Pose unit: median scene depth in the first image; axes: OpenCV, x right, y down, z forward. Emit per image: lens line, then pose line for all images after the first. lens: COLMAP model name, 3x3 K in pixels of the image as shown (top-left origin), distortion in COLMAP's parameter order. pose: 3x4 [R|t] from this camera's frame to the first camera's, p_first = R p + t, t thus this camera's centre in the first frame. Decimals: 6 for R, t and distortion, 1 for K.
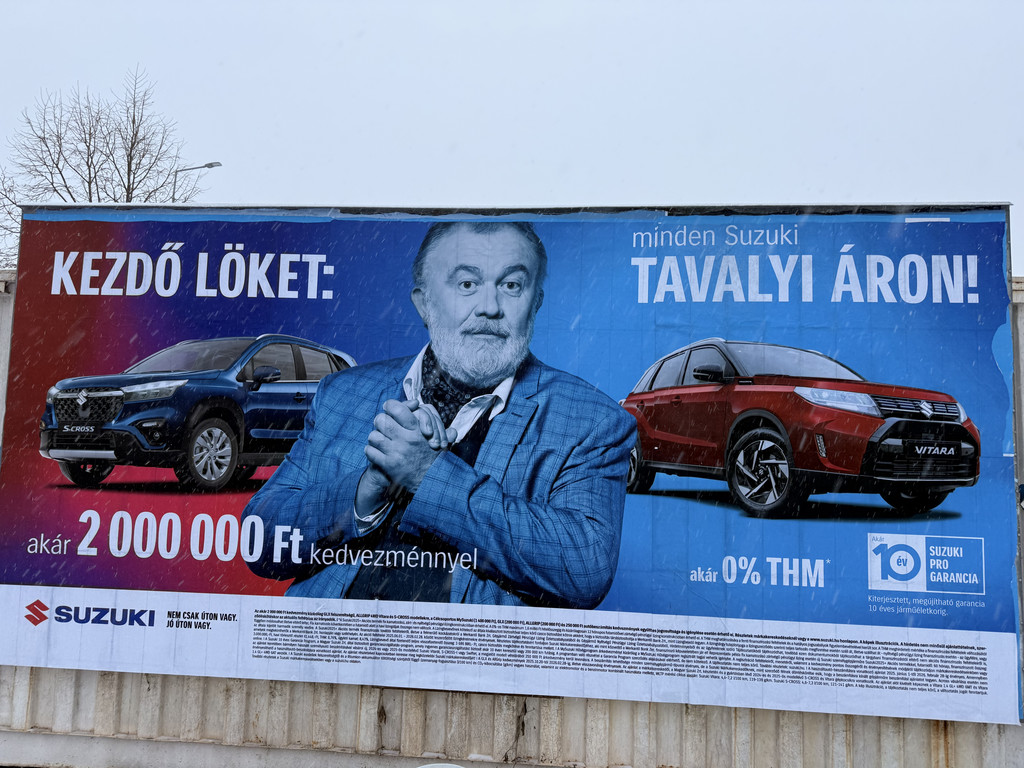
lens RADIAL K [[738.4, 0, 512.6], [0, 738.4, 383.6], [0, 0, 1]] dist [0.050911, -0.058541]
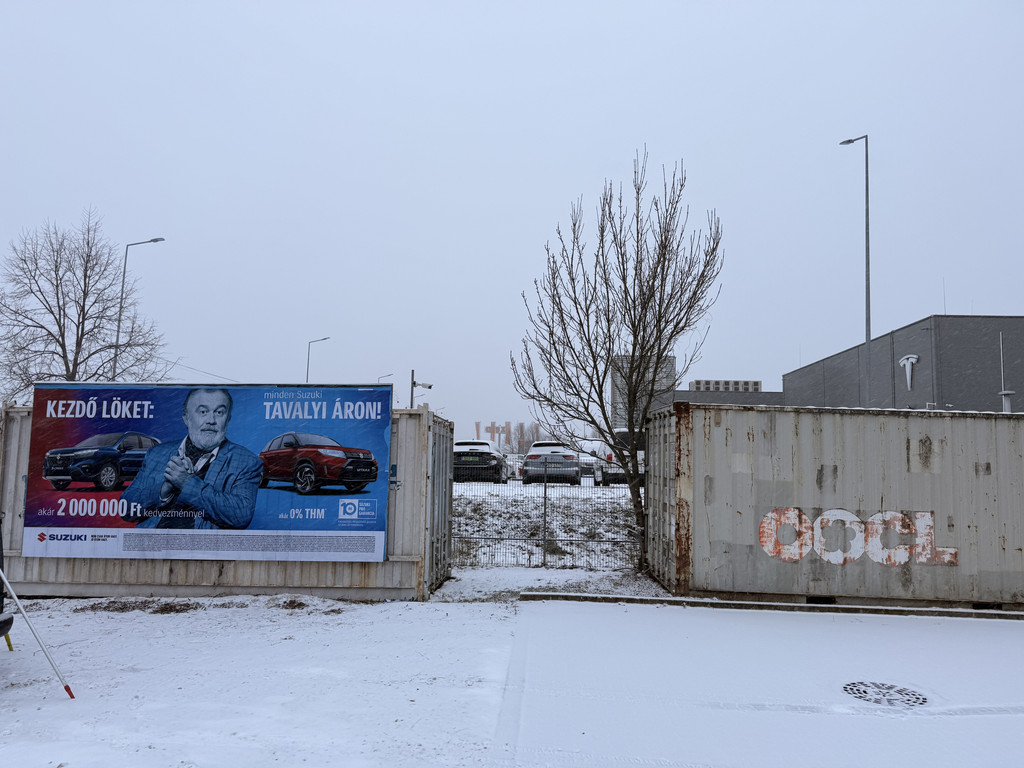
lens RADIAL K [[738.4, 0, 519.2], [0, 738.4, 382.7], [0, 0, 1]] dist [0.050911, -0.058541]
pose [[0.999001, -0.014363, 0.042324, 1.007006], [0.015074, 0.999750, -0.016529, -0.185504], [-0.042076, 0.017150, 0.998967, -1.826136]]
